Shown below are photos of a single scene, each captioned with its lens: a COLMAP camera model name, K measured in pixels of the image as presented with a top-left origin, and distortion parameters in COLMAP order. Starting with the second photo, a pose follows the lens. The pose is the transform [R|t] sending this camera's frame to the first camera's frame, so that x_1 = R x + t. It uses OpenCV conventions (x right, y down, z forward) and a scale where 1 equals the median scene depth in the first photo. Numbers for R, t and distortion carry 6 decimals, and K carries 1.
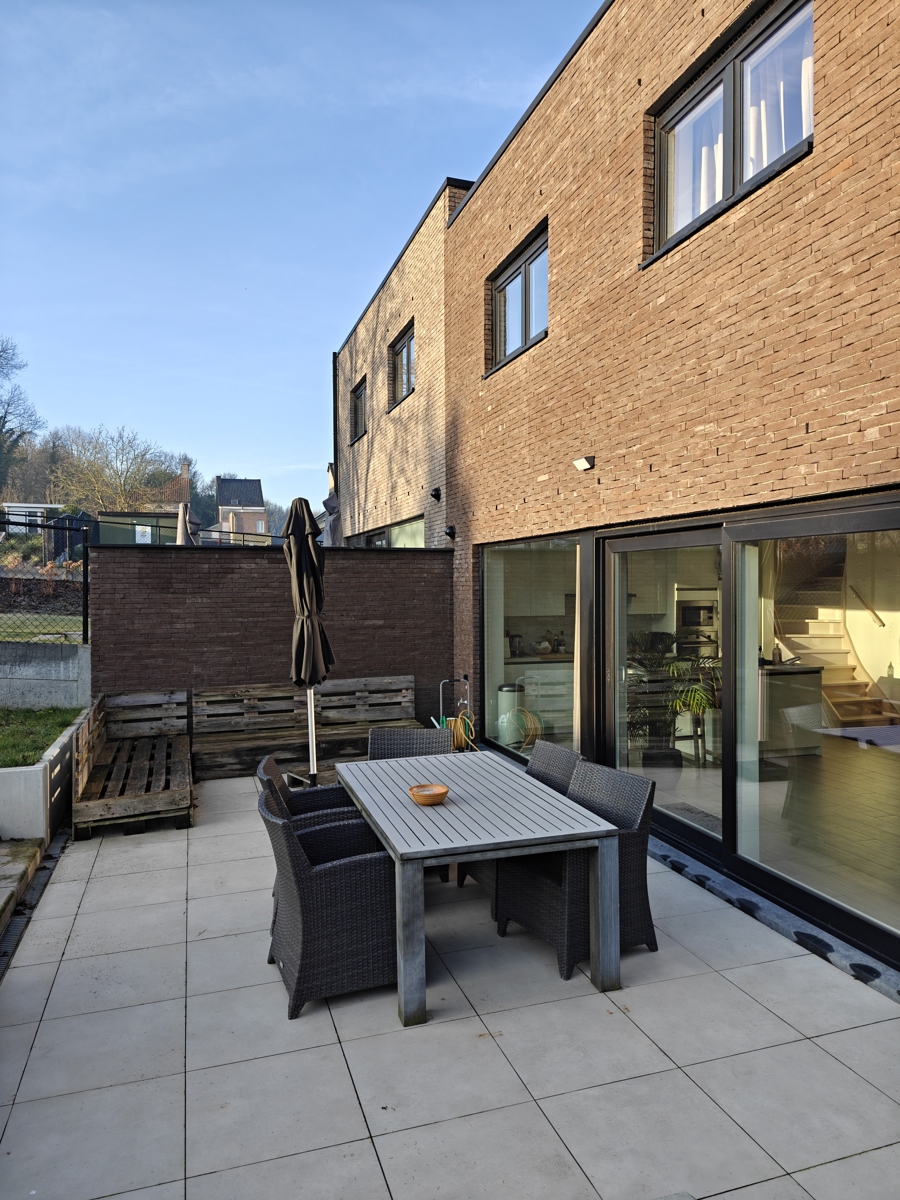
lens RADIAL K [[810.0, 0, 450.0], [0, 810.0, 600.0], [0, 0, 1]] dist [0.002236, -0.000353]
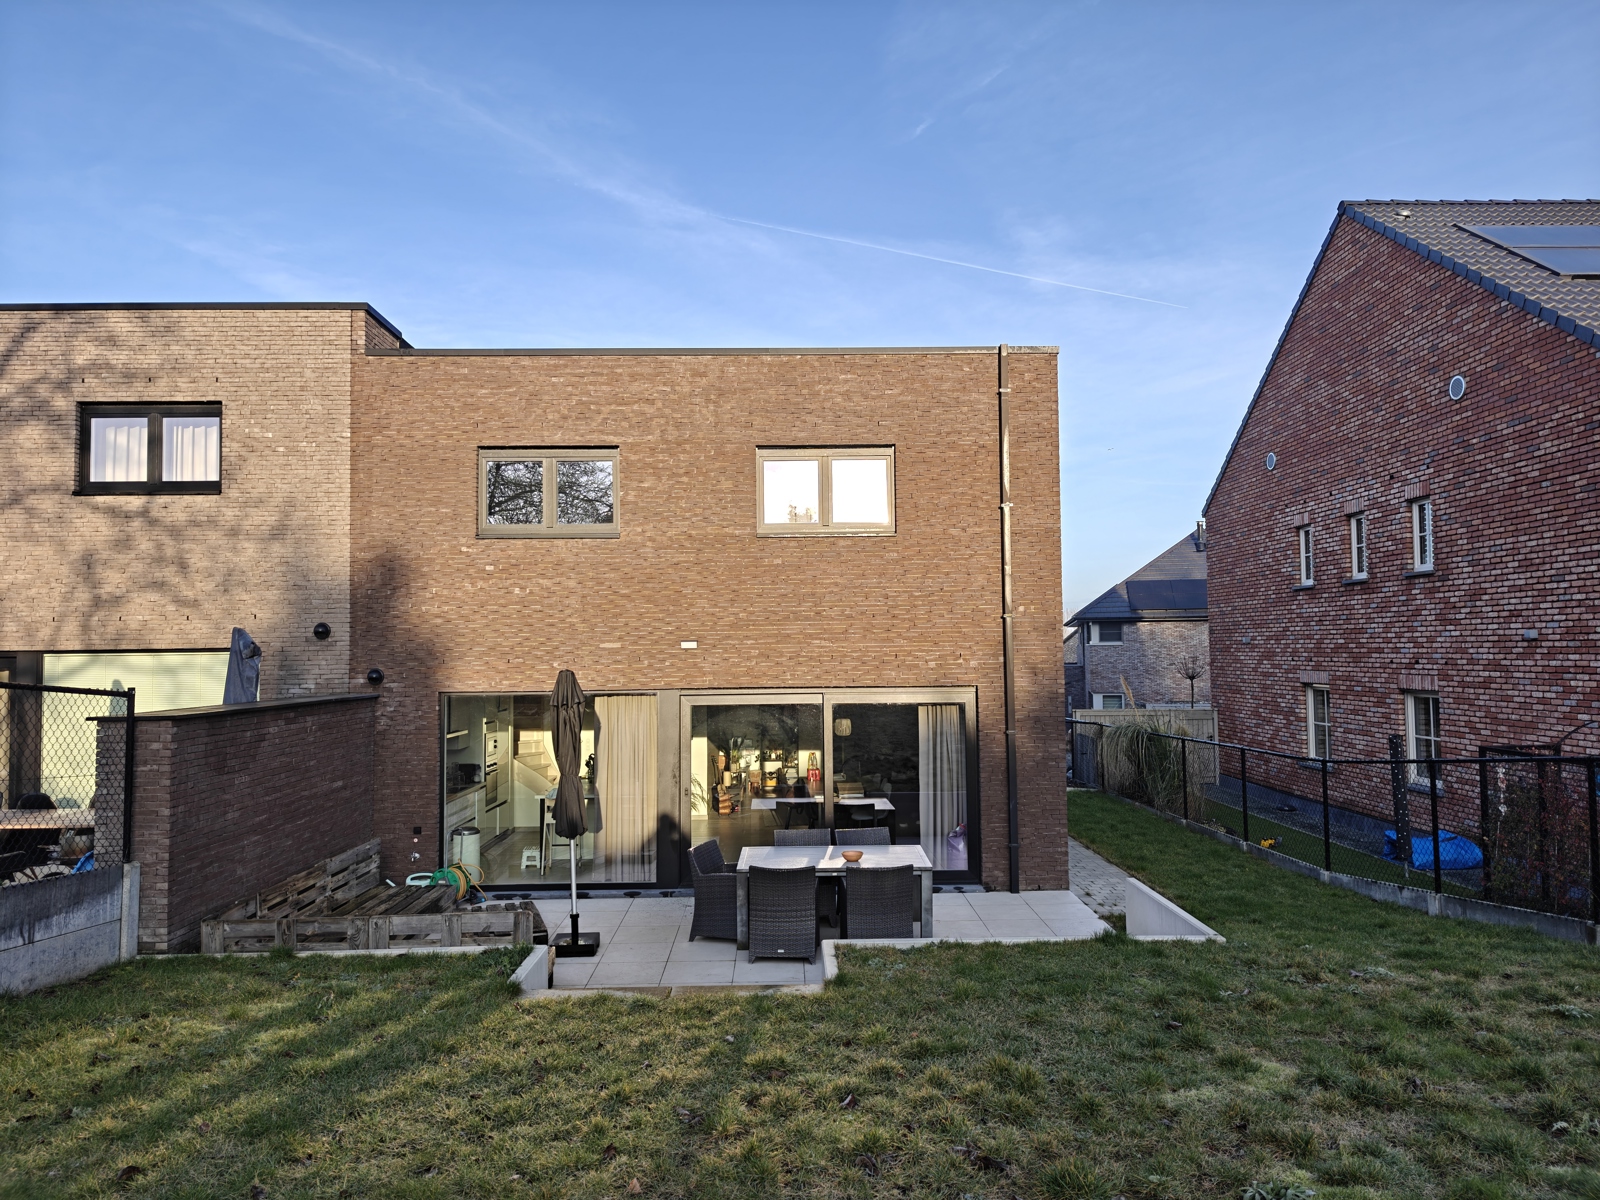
lens RADIAL K [[1080.0, 0, 800.0], [0, 1080.0, 600.0], [0, 0, 1]] dist [0.002236, -0.000353]
pose [[0.298620, 0.046187, 0.953254, -1.170573], [0.030211, 0.997870, -0.057813, -0.097041], [-0.953894, 0.046063, 0.296588, 0.180377]]
